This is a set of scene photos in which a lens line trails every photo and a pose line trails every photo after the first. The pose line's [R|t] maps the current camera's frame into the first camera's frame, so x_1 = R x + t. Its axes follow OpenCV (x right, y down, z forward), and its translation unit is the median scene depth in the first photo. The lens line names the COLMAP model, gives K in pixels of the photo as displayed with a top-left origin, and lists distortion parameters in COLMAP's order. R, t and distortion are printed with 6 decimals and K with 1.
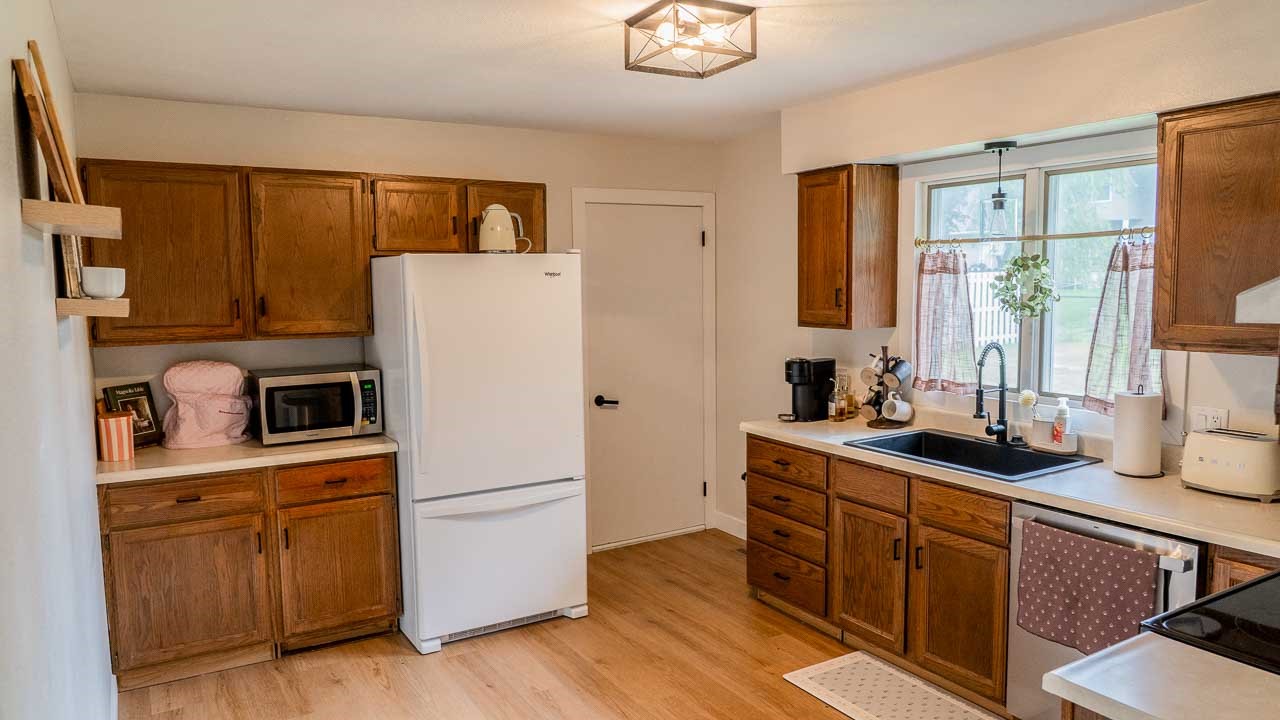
lens RADIAL K [[861.7, 0, 641.2], [0, 861.7, 364.1], [0, 0, 1]] dist [-0.024733, 0.002248]
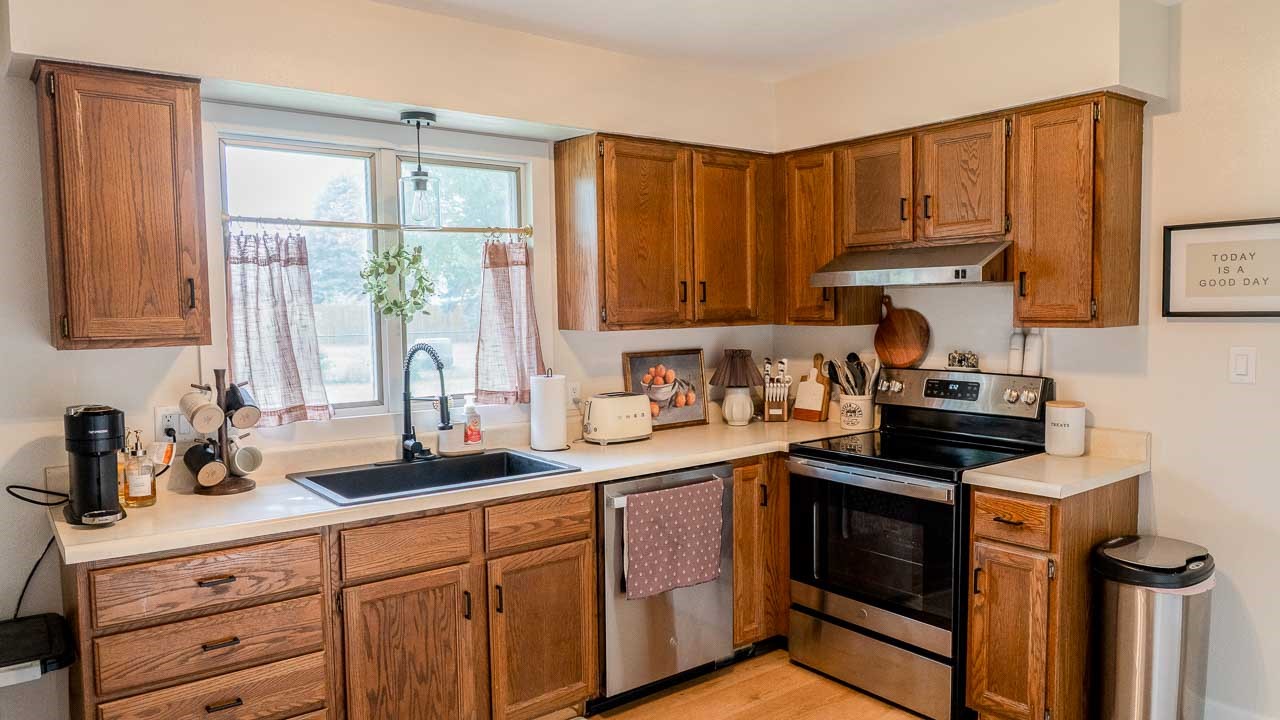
lens RADIAL K [[861.7, 0, 639.7], [0, 861.7, 359.8], [0, 0, 1]] dist [-0.024733, 0.002248]
pose [[-0.119454, -0.045254, 0.991808, -0.485632], [0.113779, 0.991755, 0.058955, -0.035292], [-0.986299, 0.119889, -0.113320, 0.896616]]
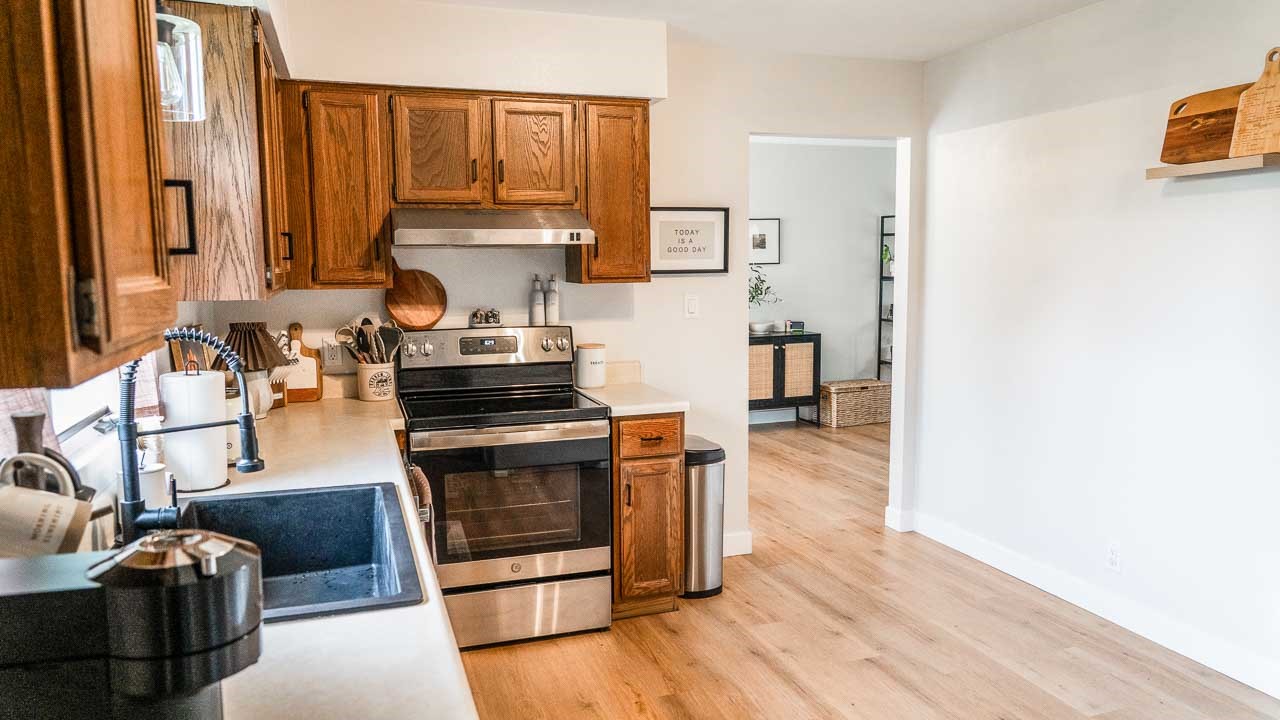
lens RADIAL K [[861.7, 0, 637.6], [0, 861.7, 358.7], [0, 0, 1]] dist [-0.024733, 0.002248]
pose [[-0.977353, 0.000422, 0.211613, 0.035254], [0.044365, 0.978183, 0.202952, -0.090245], [-0.206911, 0.207744, -0.956049, 1.393742]]
